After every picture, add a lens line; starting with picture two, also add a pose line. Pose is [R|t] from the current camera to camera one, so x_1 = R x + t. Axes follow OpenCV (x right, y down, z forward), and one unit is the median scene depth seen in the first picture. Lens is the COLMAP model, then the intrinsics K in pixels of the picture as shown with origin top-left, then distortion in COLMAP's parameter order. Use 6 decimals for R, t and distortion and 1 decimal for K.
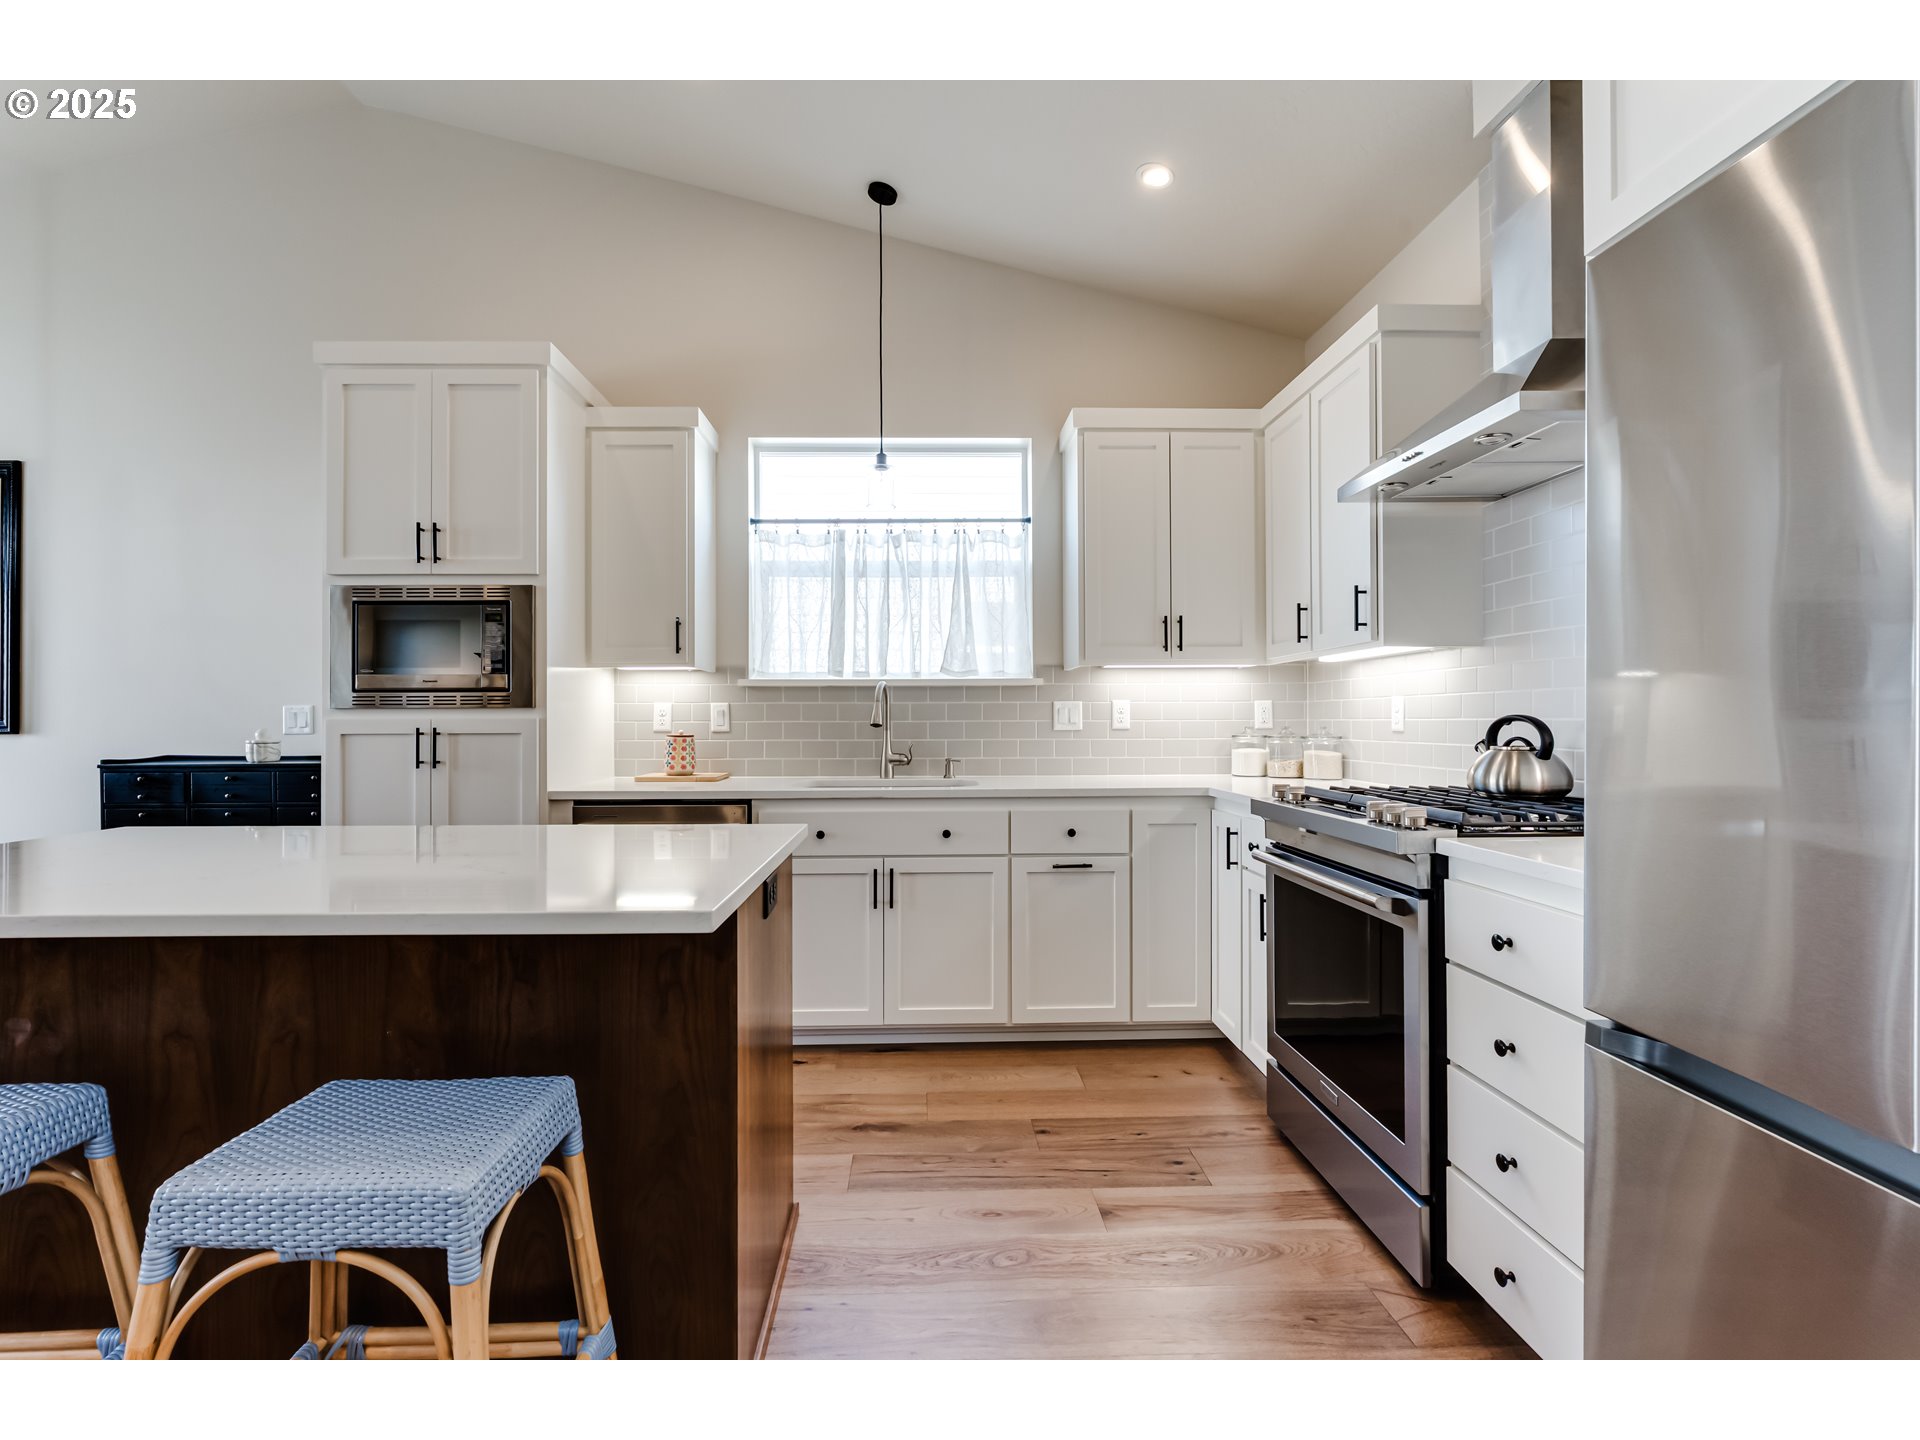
lens RADIAL K [[867.8, 0, 947.8], [0, 867.8, 717.0], [0, 0, 1]] dist [-0.006733, 0.001387]
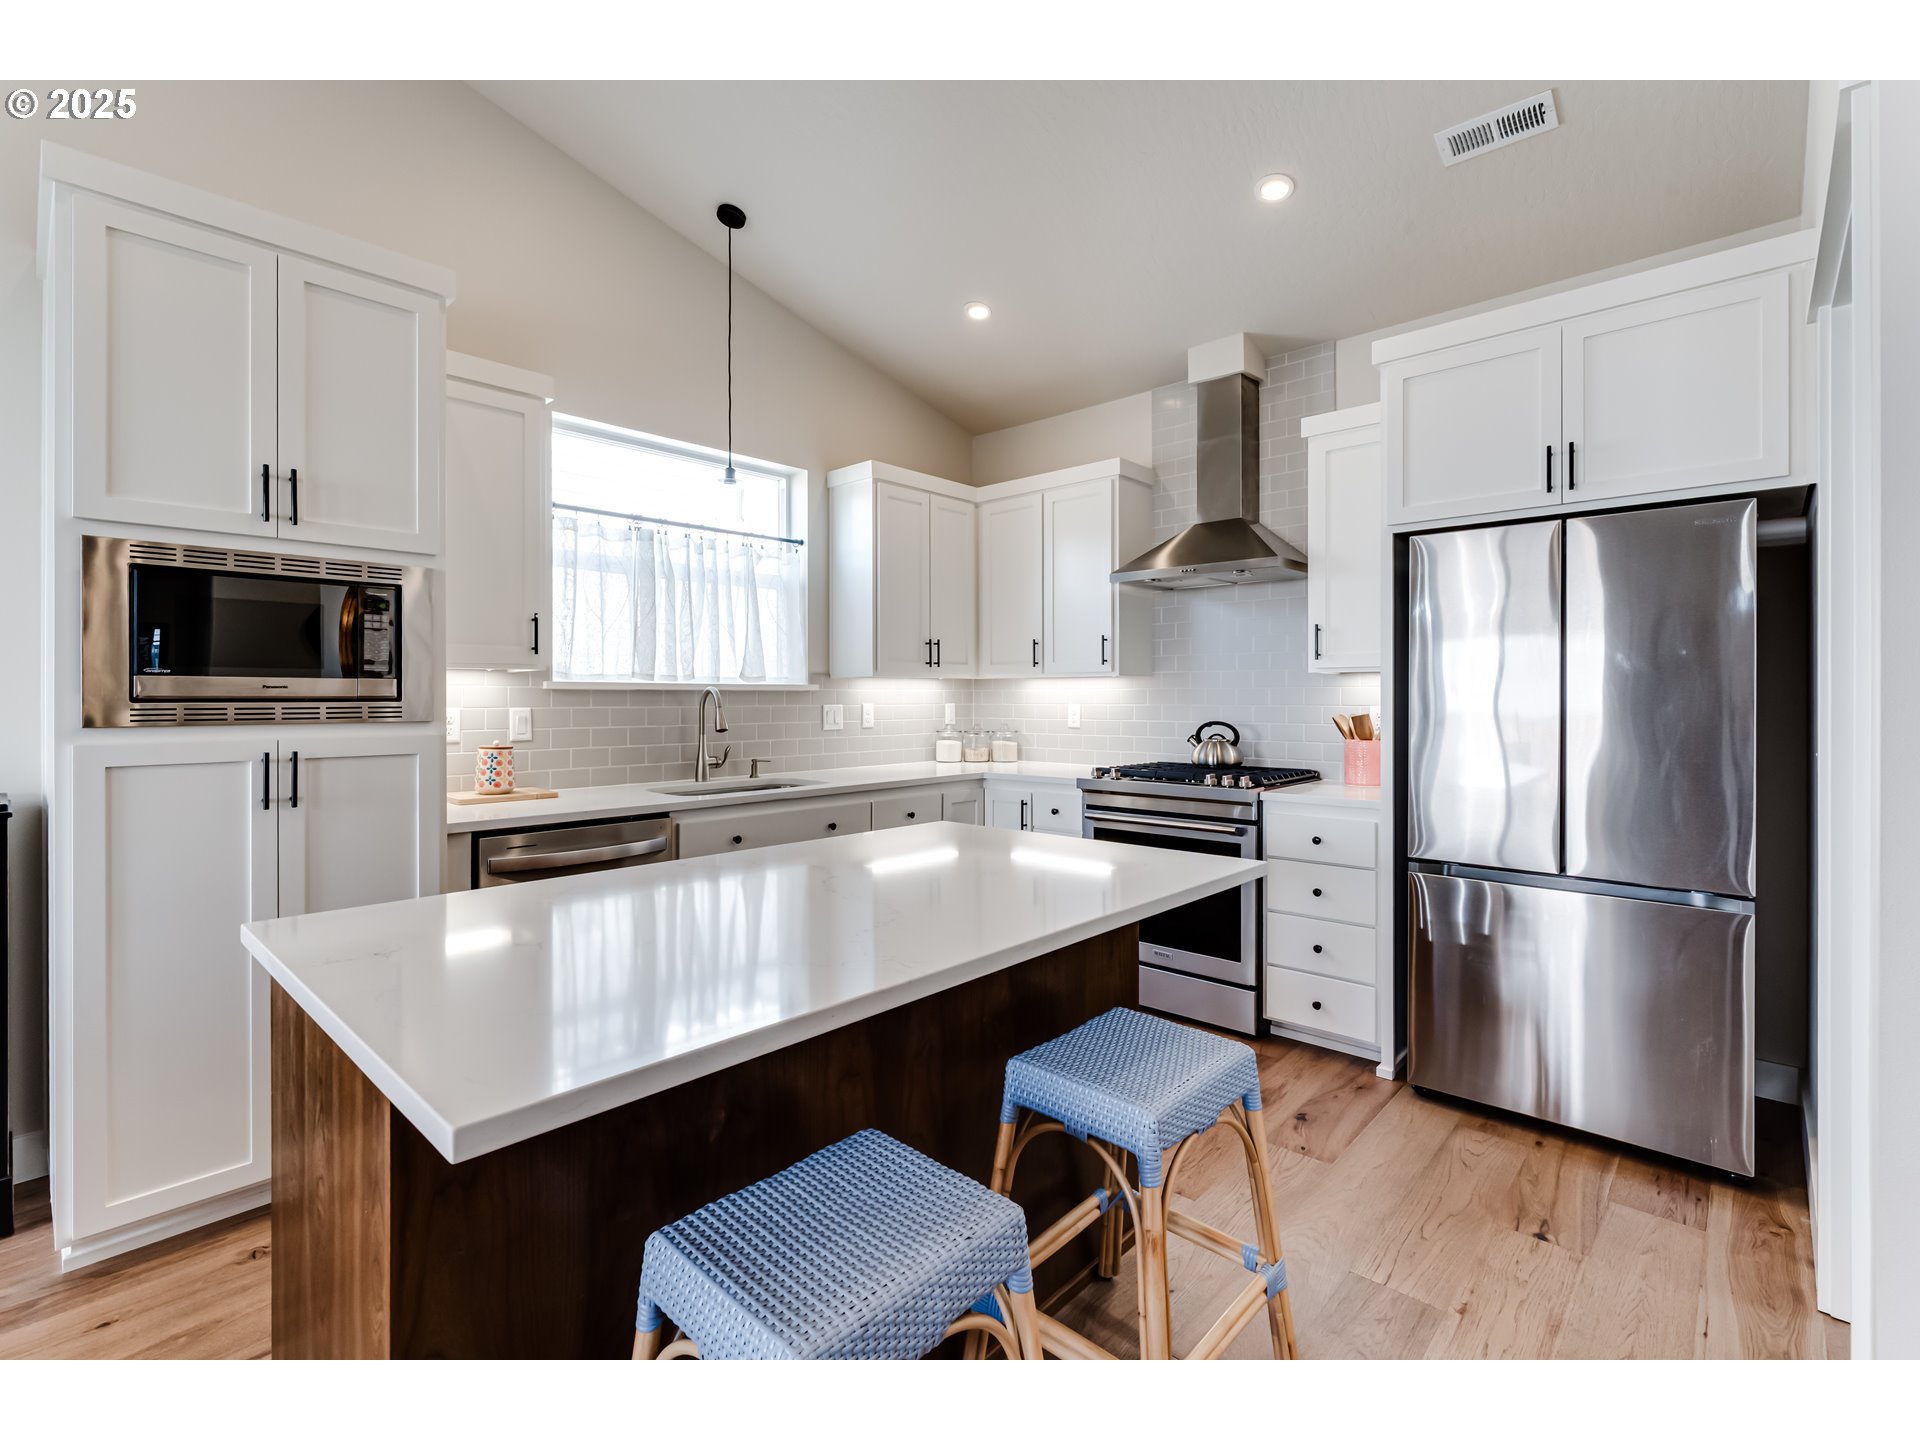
lens RADIAL K [[867.8, 0, 949.6], [0, 867.8, 699.9], [0, 0, 1]] dist [-0.006733, 0.001387]
pose [[0.703128, 0.001284, 0.711062, -0.615472], [-0.004185, 0.999989, 0.002333, -0.029671], [-0.711051, -0.004616, 0.703125, 0.082886]]
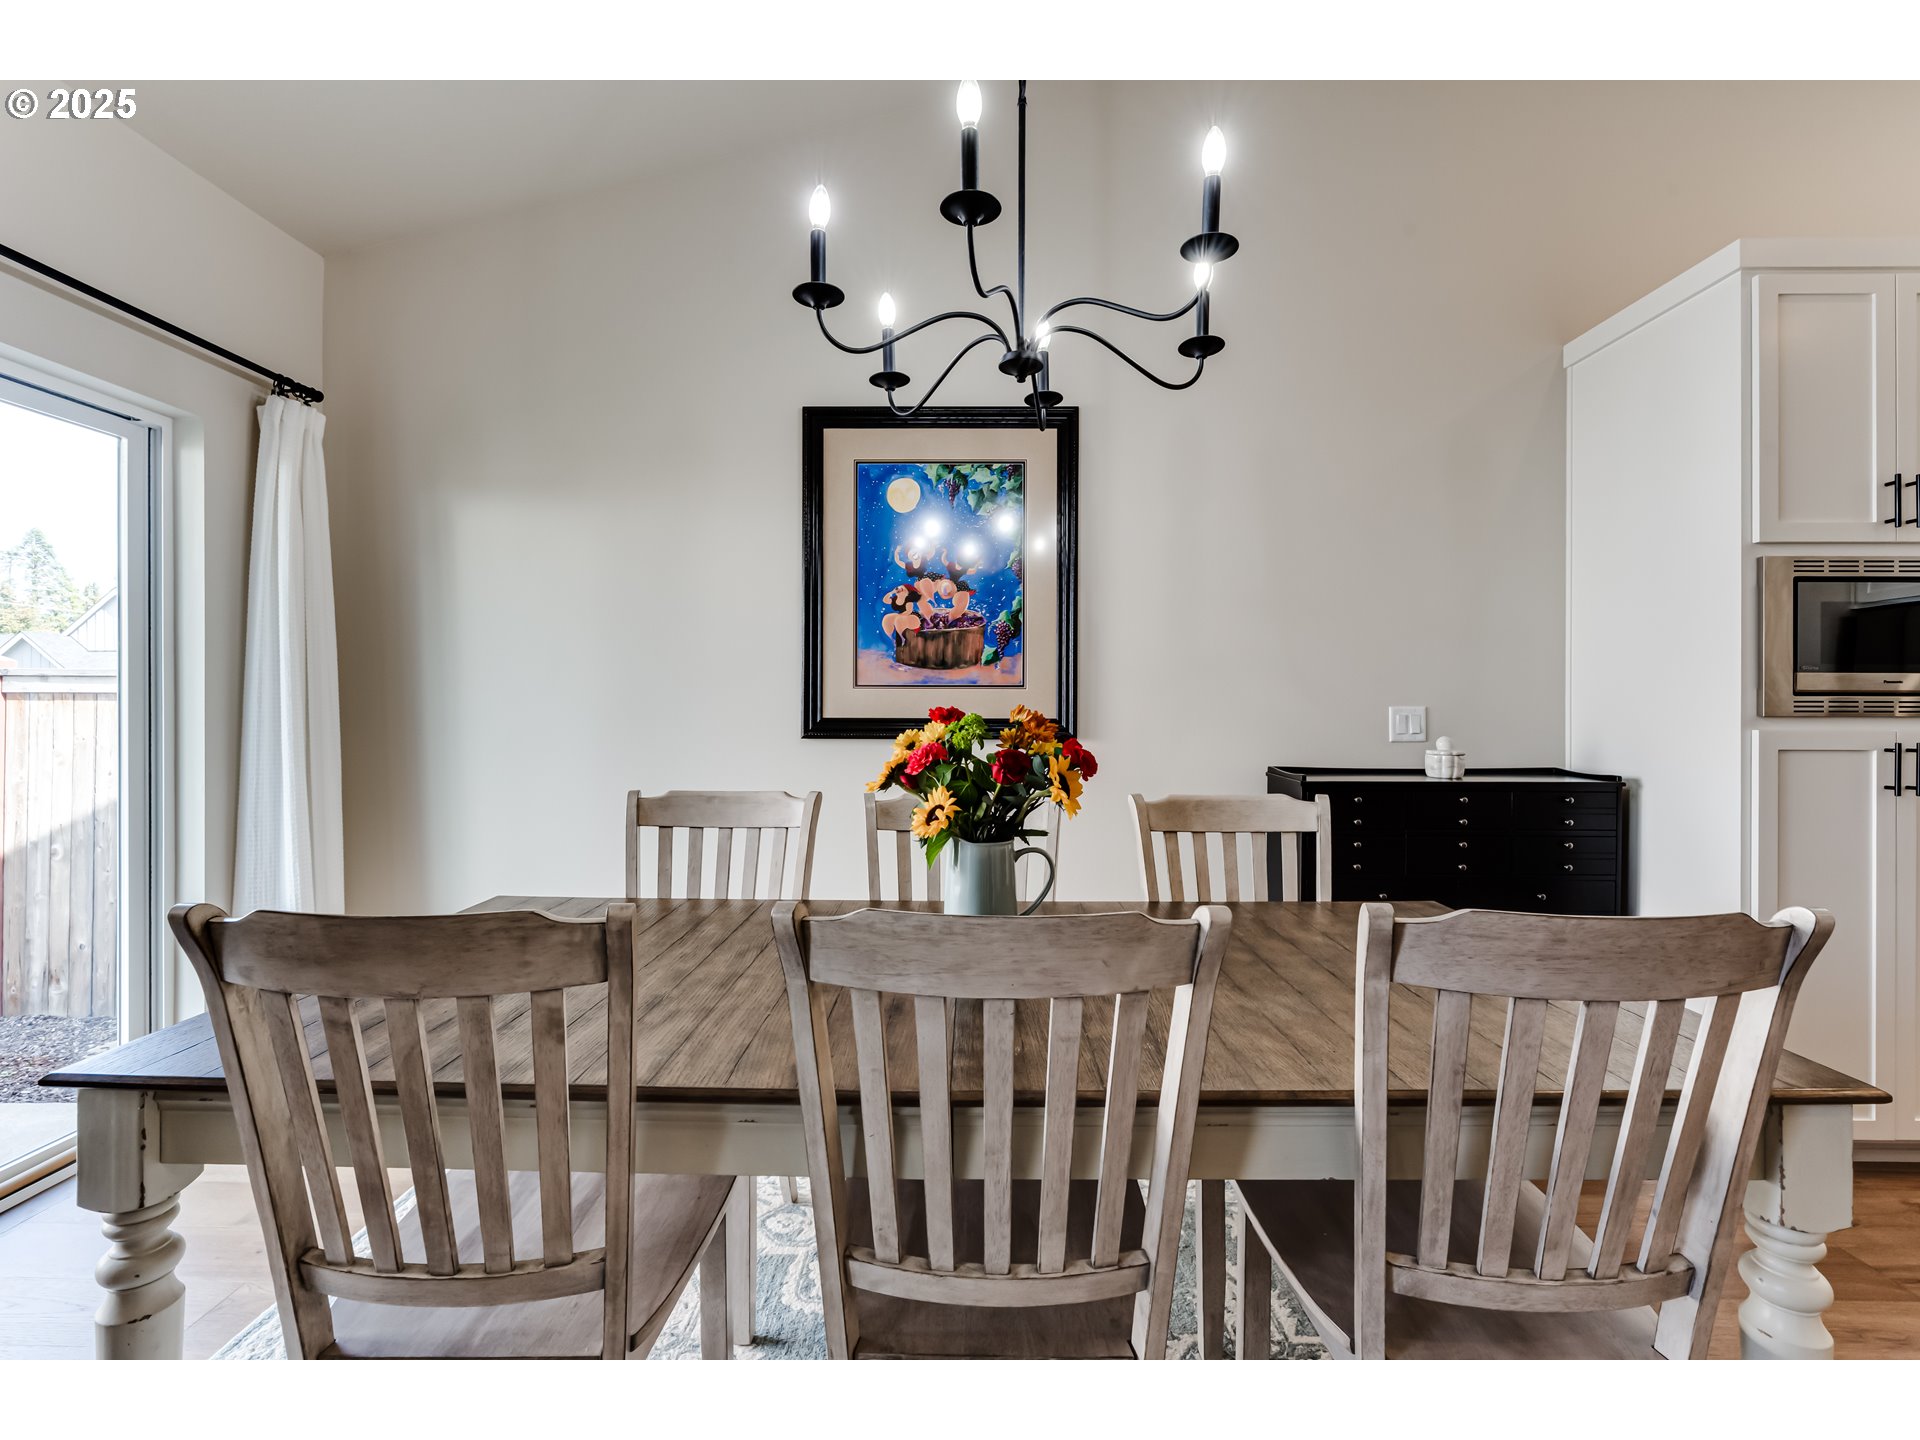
lens RADIAL K [[867.8, 0, 964.9], [0, 867.8, 710.2], [0, 0, 1]] dist [-0.006733, 0.001387]
pose [[0.999248, 0.006342, -0.038264, -1.197935], [-0.006084, 0.999958, 0.006854, -0.014001], [0.038305, -0.006616, 0.999244, 0.176274]]
